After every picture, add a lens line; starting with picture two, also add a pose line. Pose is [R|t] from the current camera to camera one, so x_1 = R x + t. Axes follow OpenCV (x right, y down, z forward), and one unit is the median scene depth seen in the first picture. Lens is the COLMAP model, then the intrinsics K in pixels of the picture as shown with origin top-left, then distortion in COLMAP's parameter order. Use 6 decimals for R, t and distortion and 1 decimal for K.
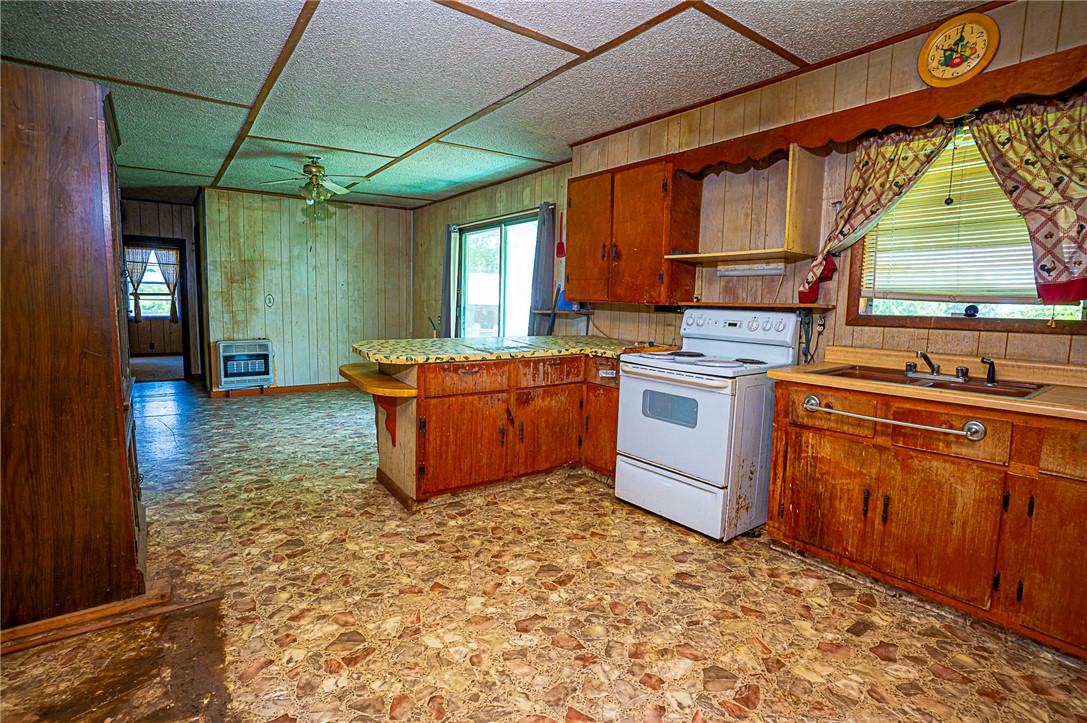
lens RADIAL K [[524.6, 0, 539.1], [0, 524.6, 359.3], [0, 0, 1]] dist [-0.025112, 0.005008]
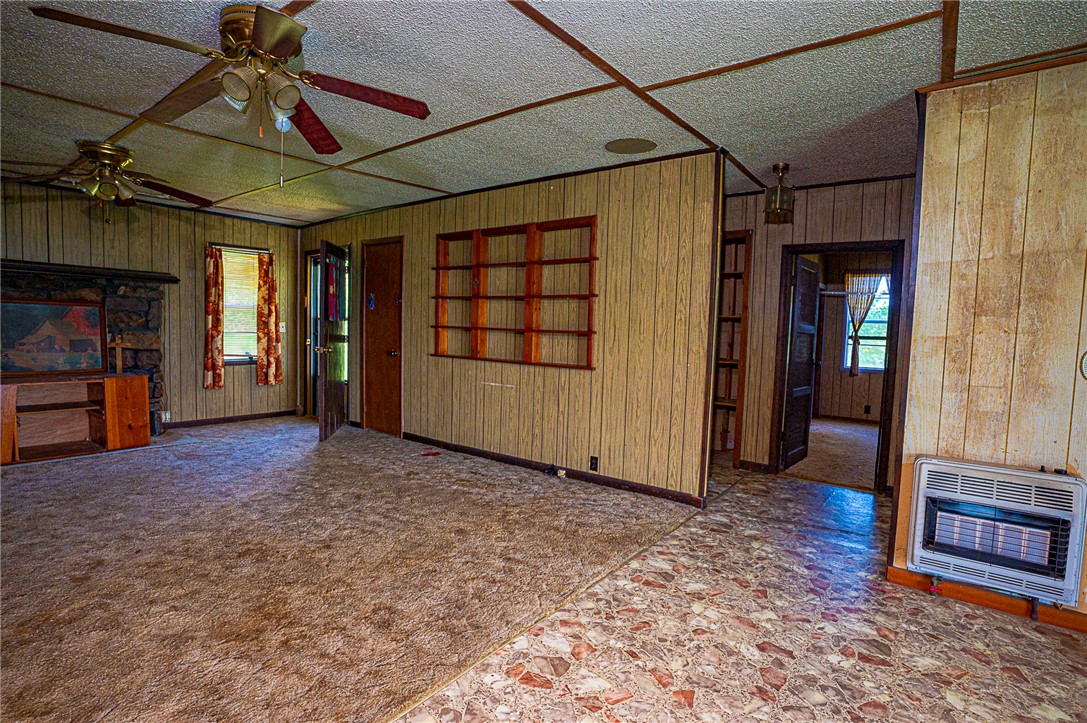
lens RADIAL K [[524.6, 0, 524.1], [0, 524.6, 355.6], [0, 0, 1]] dist [-0.025112, 0.005008]
pose [[0.262512, 0.044853, -0.963886, -0.298374], [-0.128555, 0.991640, 0.011133, -0.076185], [0.956327, 0.120989, 0.266083, 0.564013]]
